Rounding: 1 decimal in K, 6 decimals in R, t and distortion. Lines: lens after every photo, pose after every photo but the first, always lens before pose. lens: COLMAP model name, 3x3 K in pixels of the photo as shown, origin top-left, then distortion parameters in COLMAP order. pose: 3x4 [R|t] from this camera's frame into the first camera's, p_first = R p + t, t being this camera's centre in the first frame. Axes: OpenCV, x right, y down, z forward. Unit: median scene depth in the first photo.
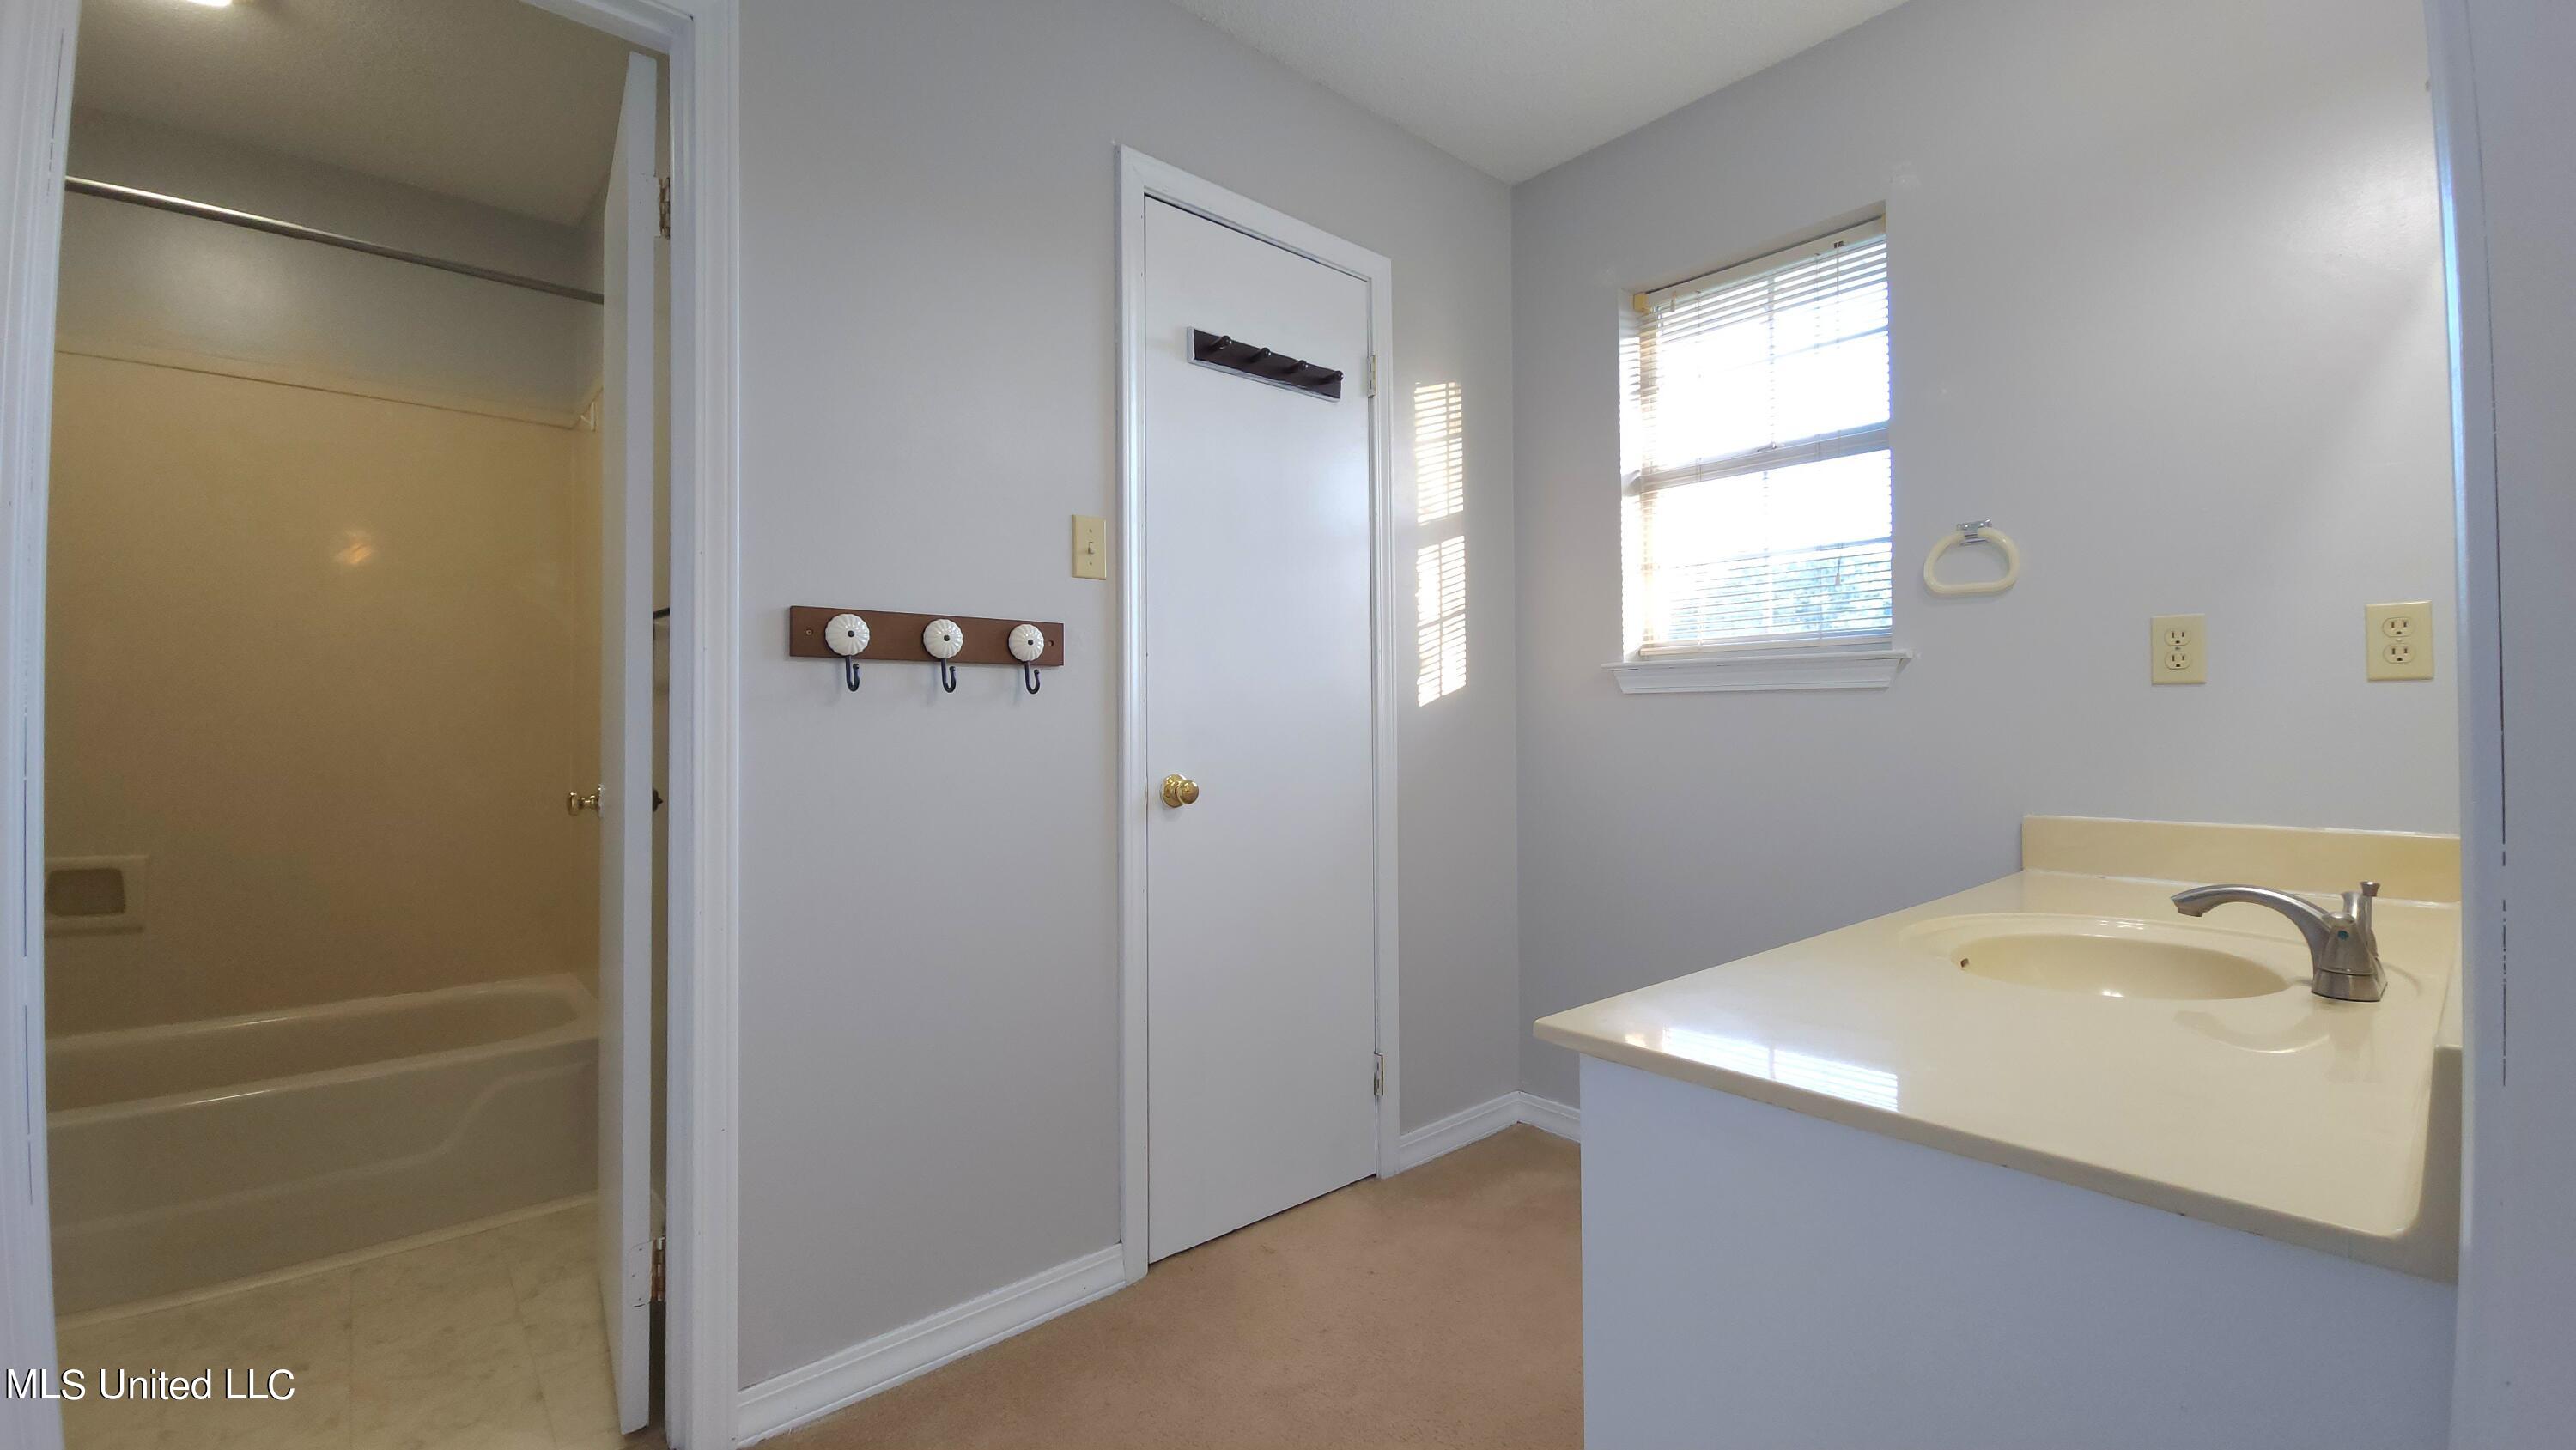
lens RADIAL K [[1054.9, 0, 1290.7], [0, 1054.9, 702.8], [0, 0, 1]] dist [0.000385, 0.000001]
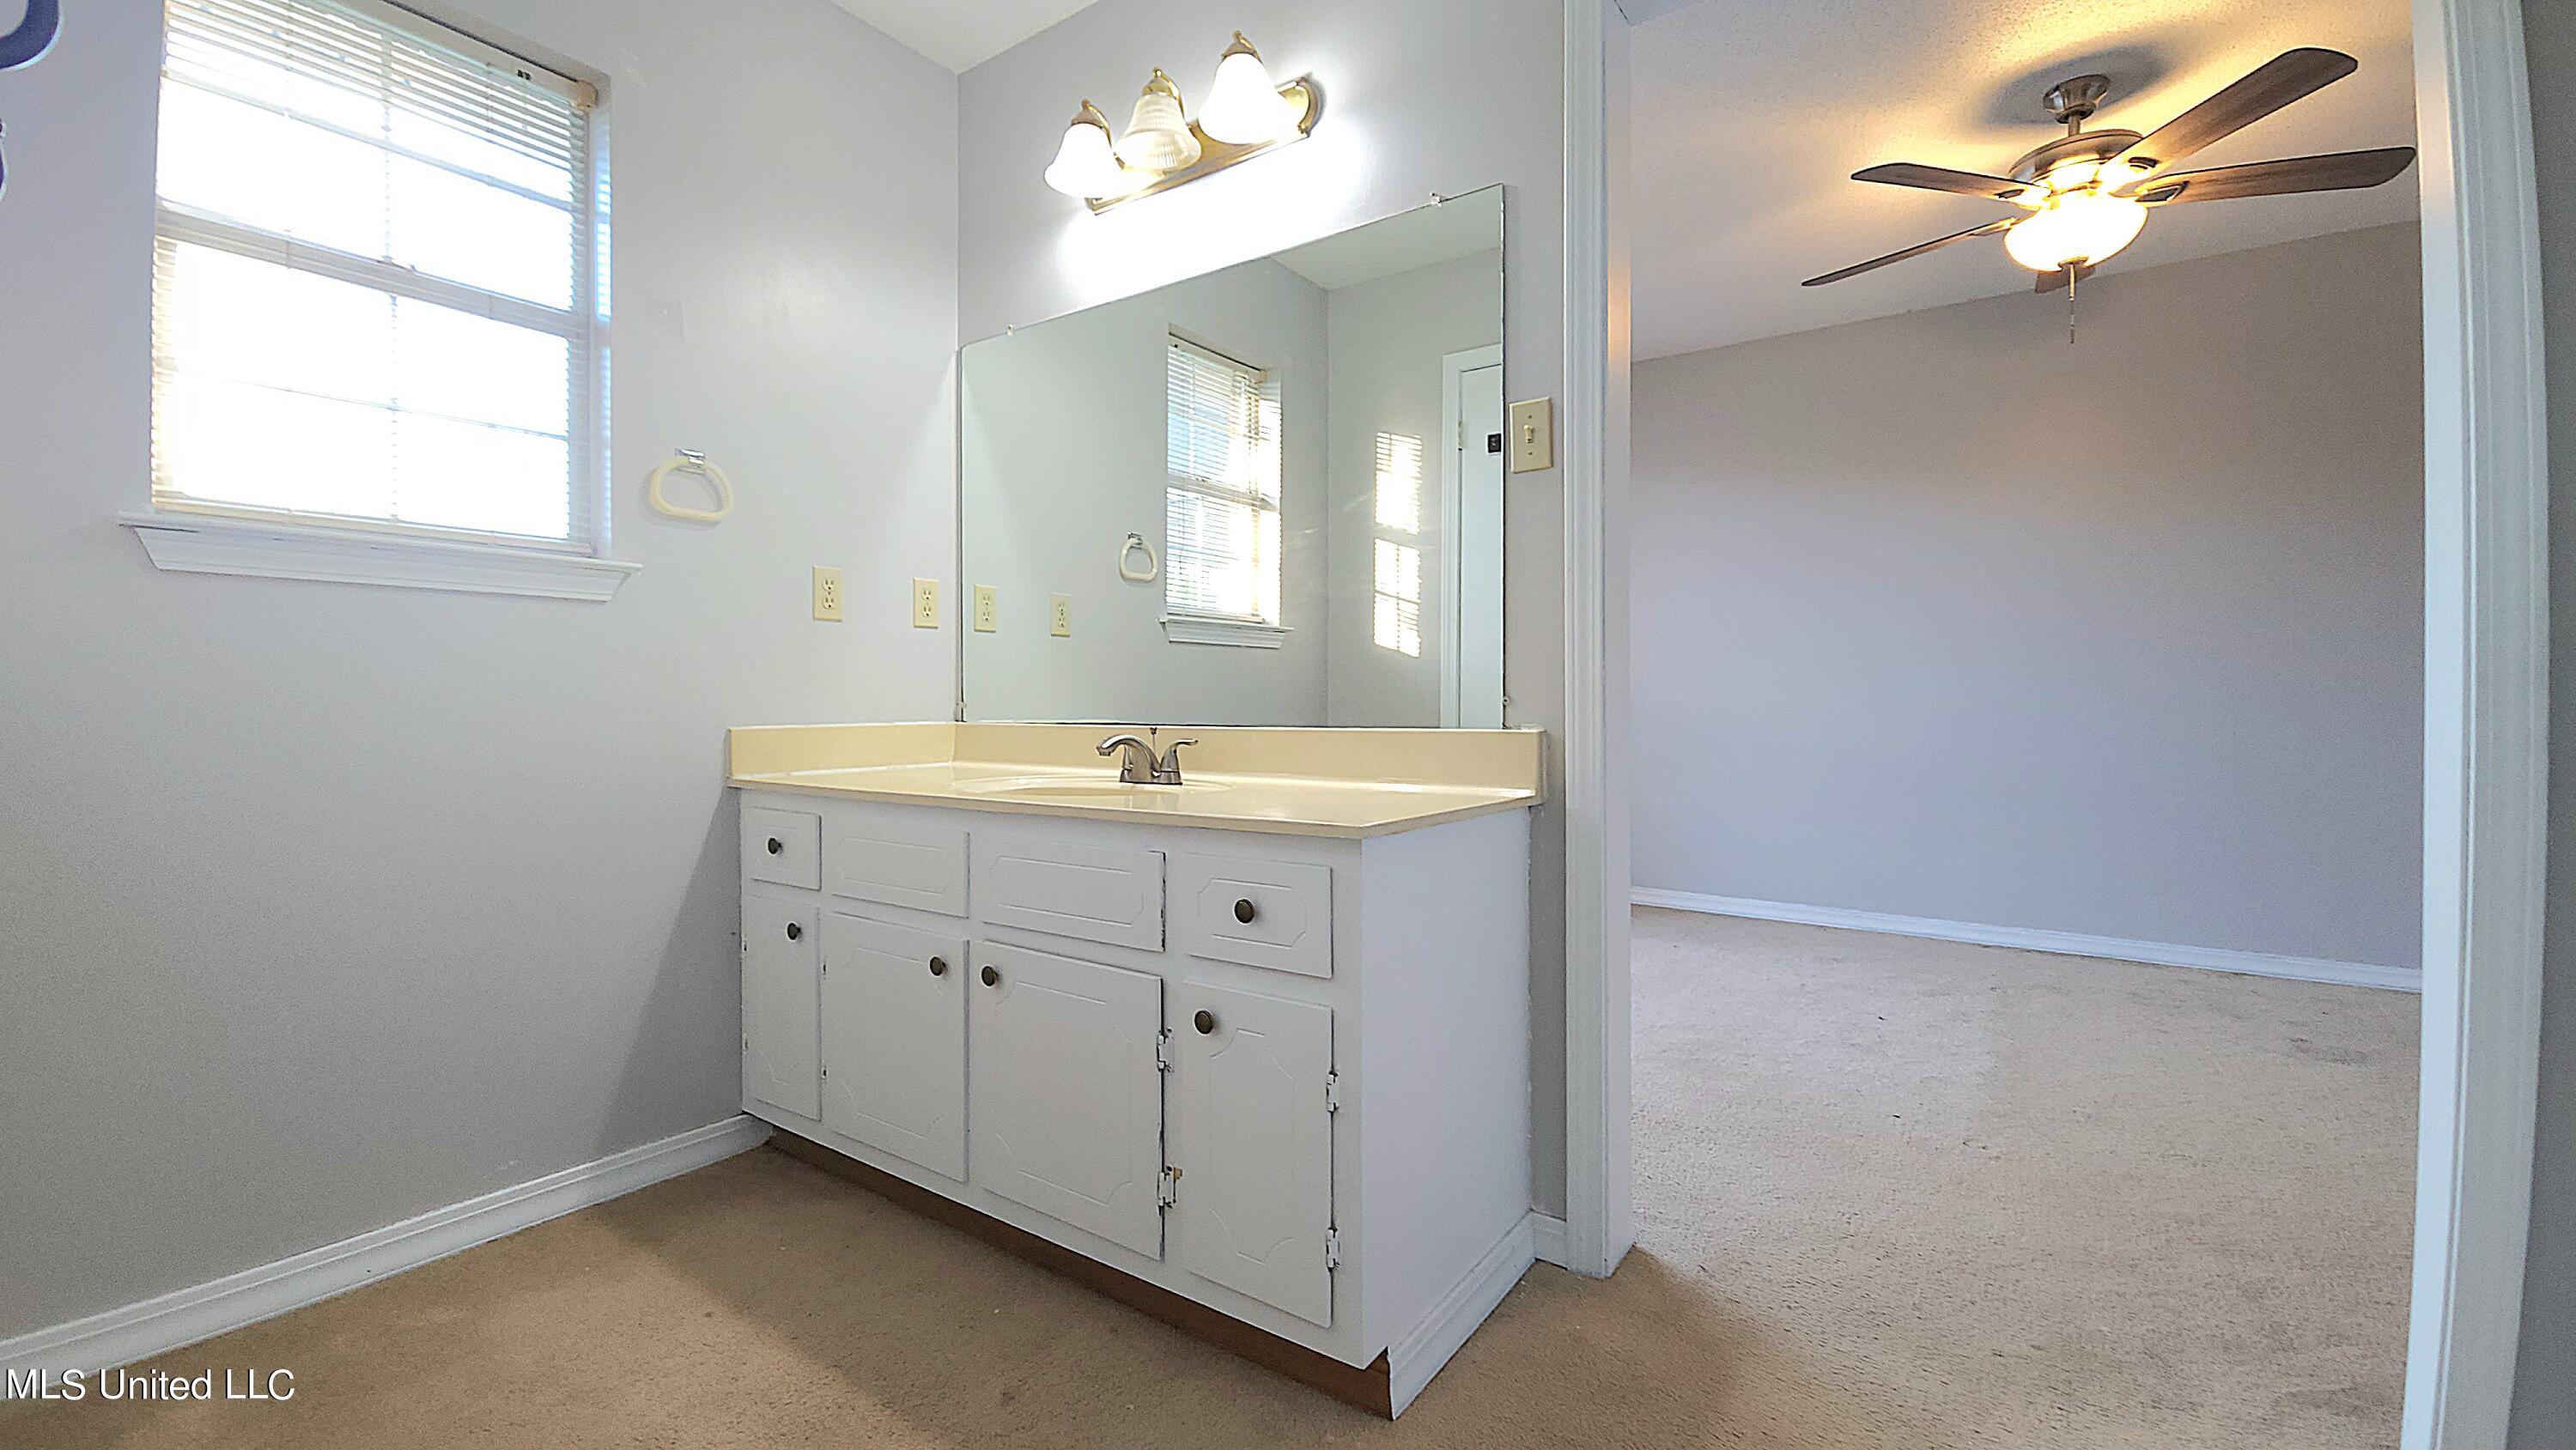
lens RADIAL K [[1054.9, 0, 1290.7], [0, 1054.9, 702.8], [0, 0, 1]] dist [0.000385, 0.000001]
pose [[-0.239142, -0.037197, 0.970272, -1.524731], [-0.065223, 0.997624, 0.022170, 0.051853], [-0.968792, -0.057982, -0.241000, 1.760809]]
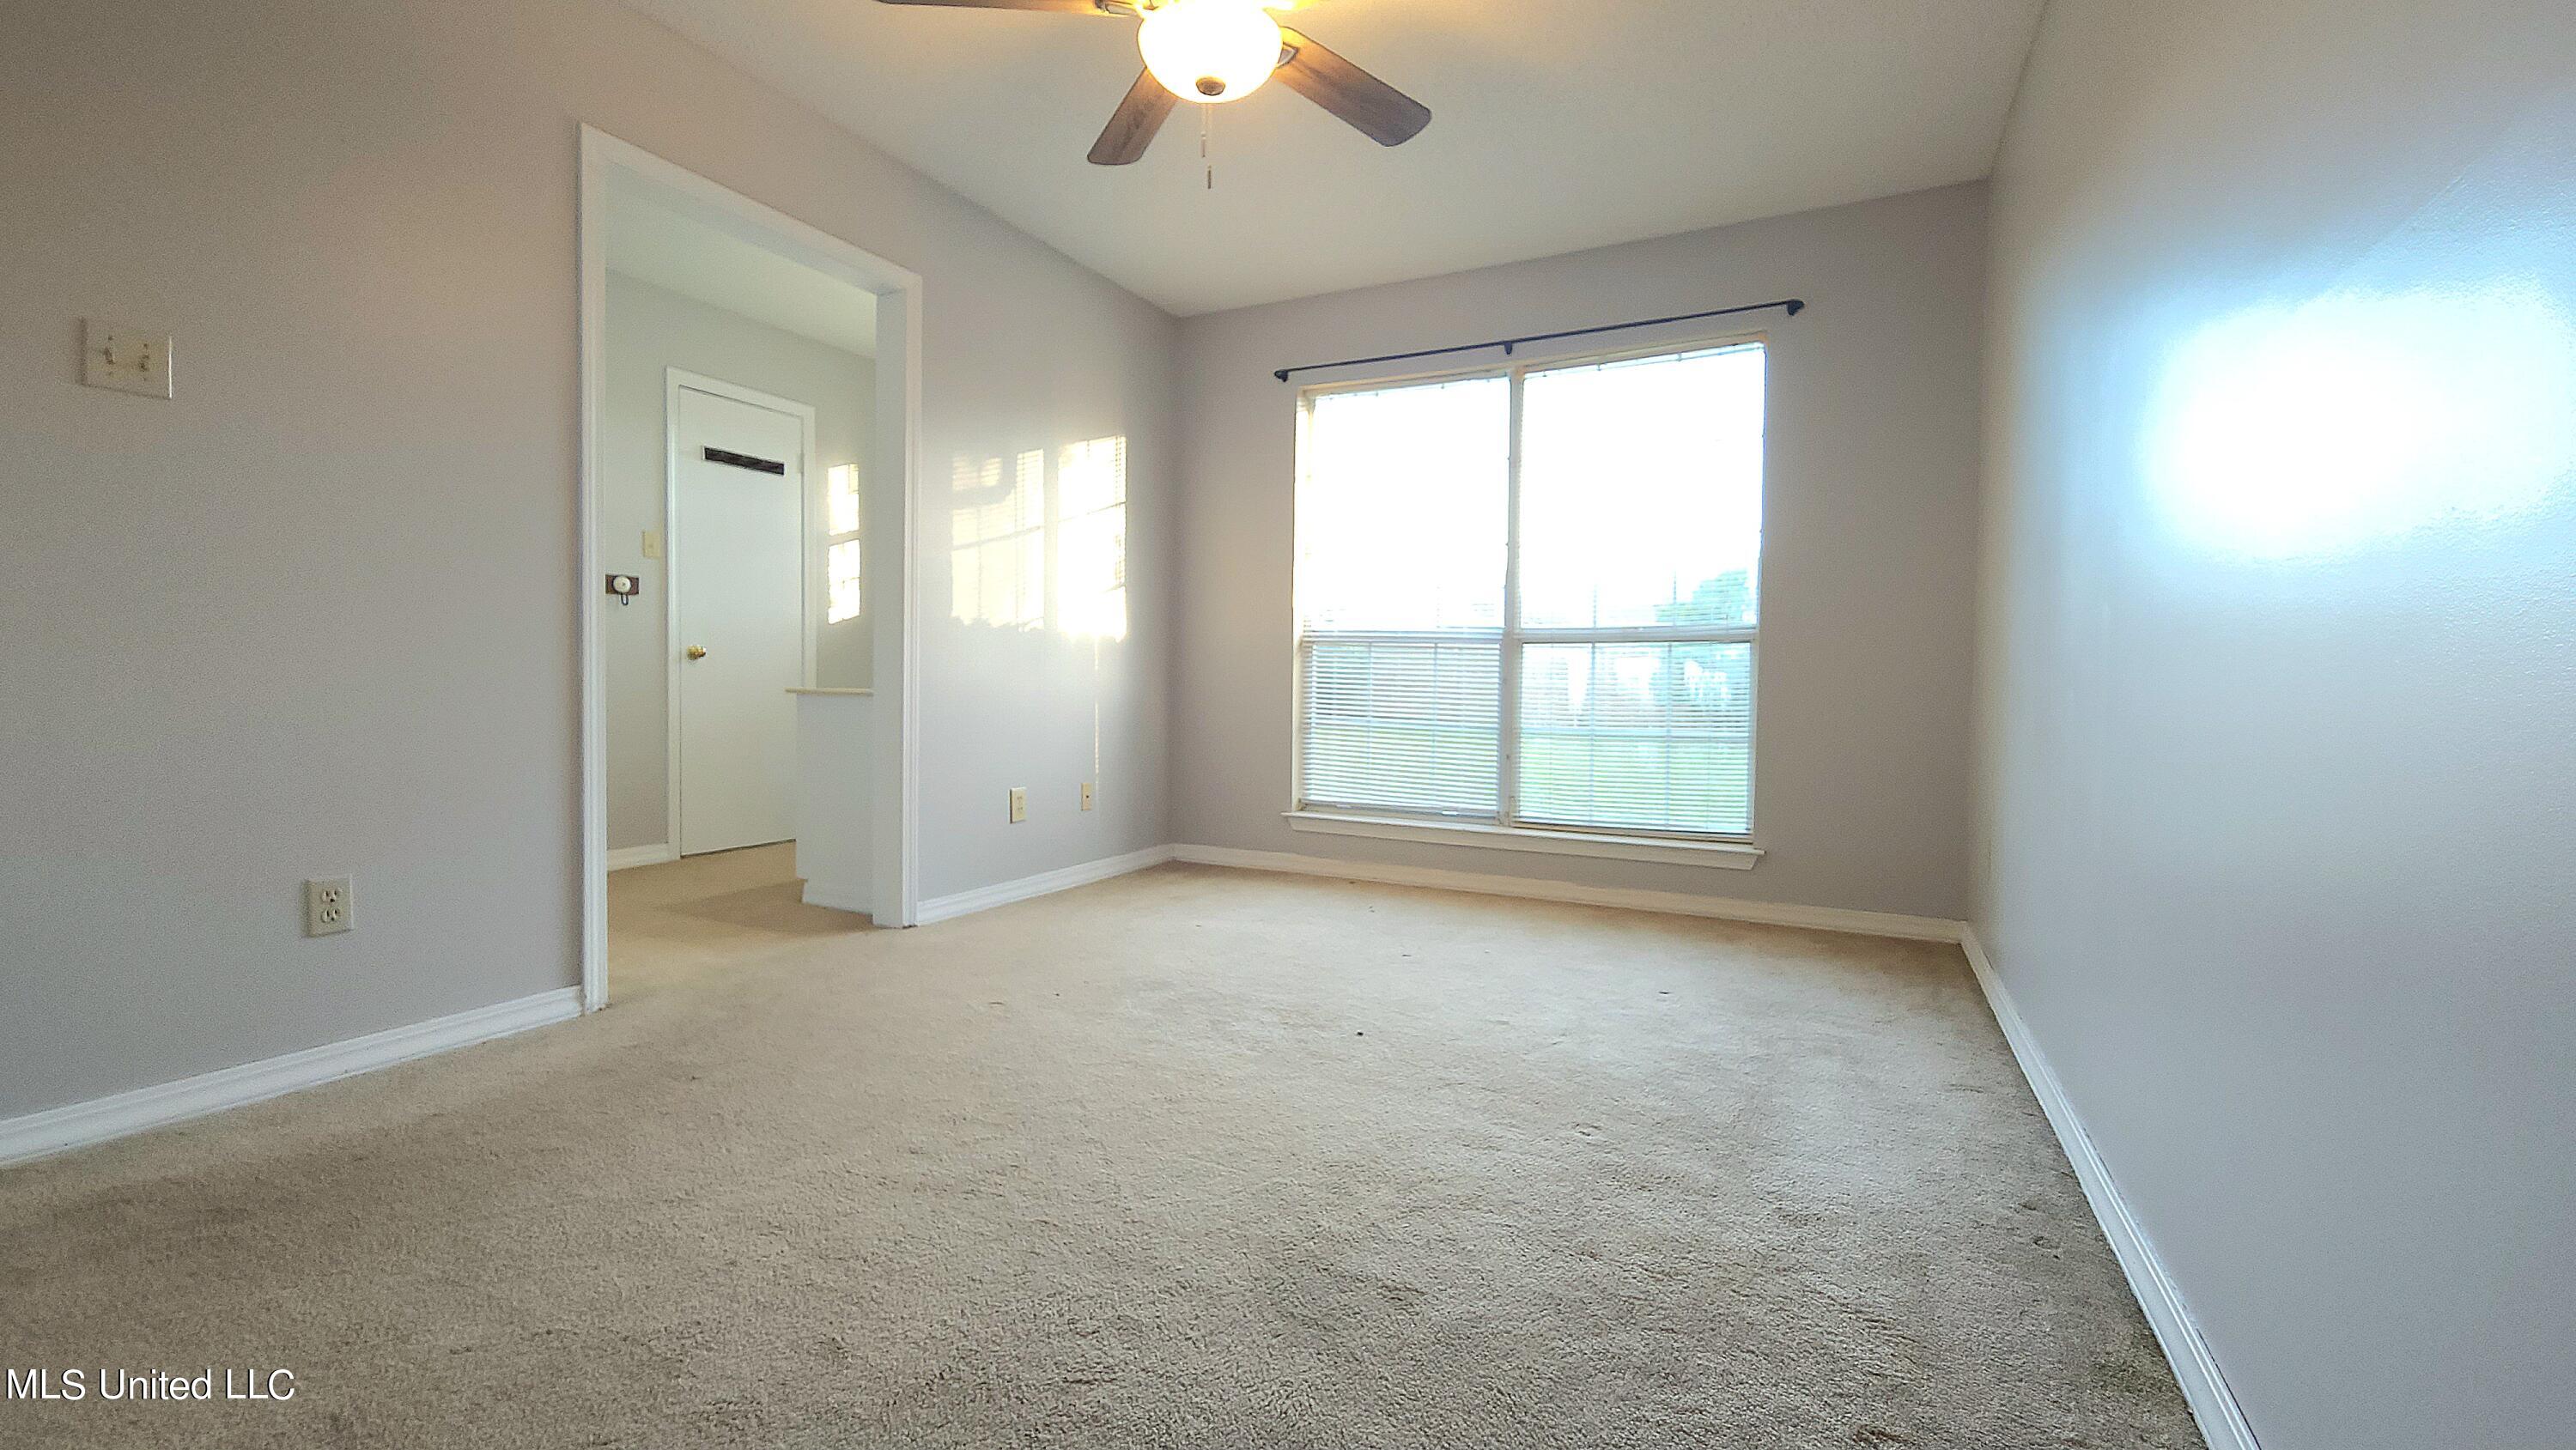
lens RADIAL K [[1054.9, 0, 1290.7], [0, 1054.9, 702.8], [0, 0, 1]] dist [0.000385, 0.000001]
pose [[0.926059, 0.005766, 0.377335, 0.194687], [-0.020898, 0.999132, 0.036022, 0.071945], [-0.376800, -0.041244, 0.925376, -1.388835]]
